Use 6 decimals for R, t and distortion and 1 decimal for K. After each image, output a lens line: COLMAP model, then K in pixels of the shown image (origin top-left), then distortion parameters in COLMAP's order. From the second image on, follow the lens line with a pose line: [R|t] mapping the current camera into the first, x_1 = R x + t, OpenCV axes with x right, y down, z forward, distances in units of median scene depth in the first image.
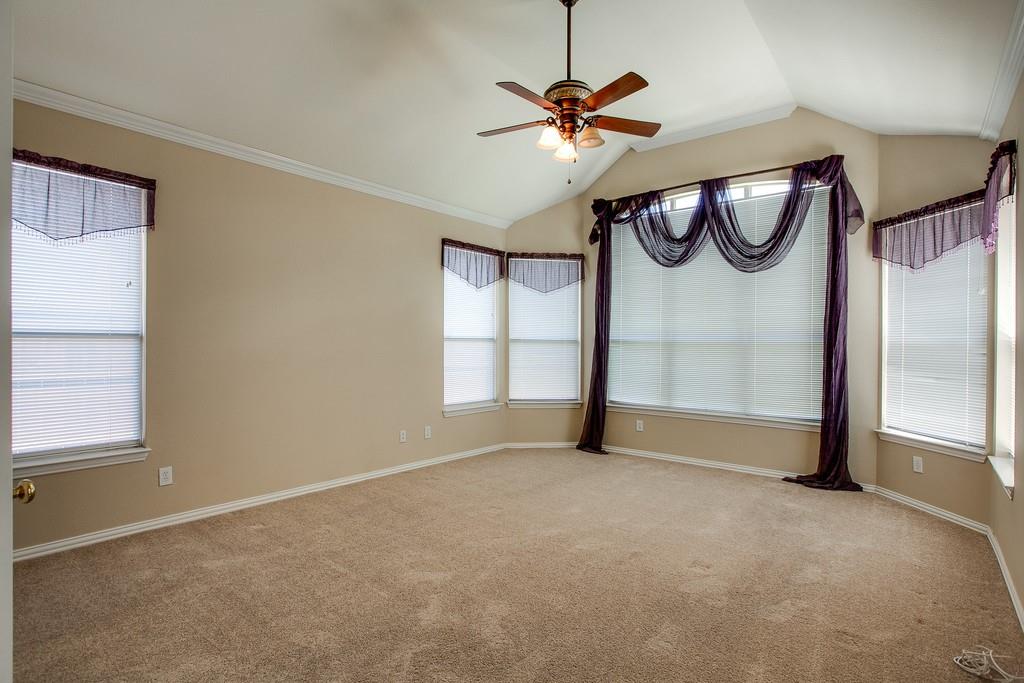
lens RADIAL K [[515.3, 0, 512.0], [0, 515.3, 341.5], [0, 0, 1]] dist [-0.030816, 0.001355]
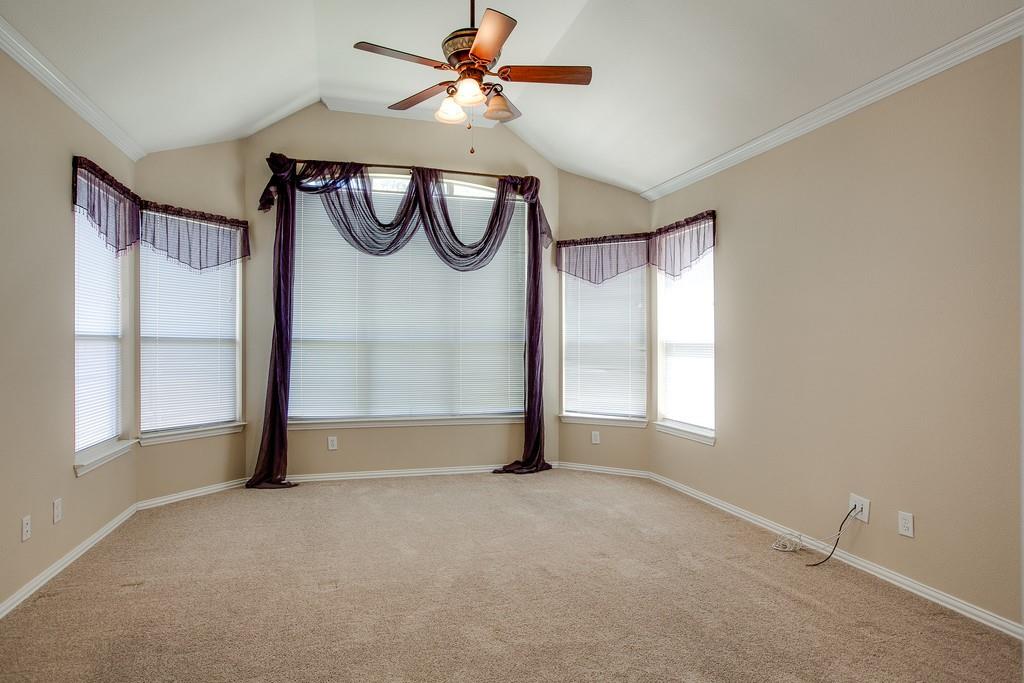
lens RADIAL K [[585.8, 0, 512.0], [0, 585.8, 341.5], [0, 0, 1]] dist [-0.035837, 0.001882]
pose [[0.553683, -0.002383, 0.832724, -0.392536], [-0.002596, 0.999986, 0.004588, -0.004209], [-0.832724, -0.004702, 0.553669, 0.259427]]
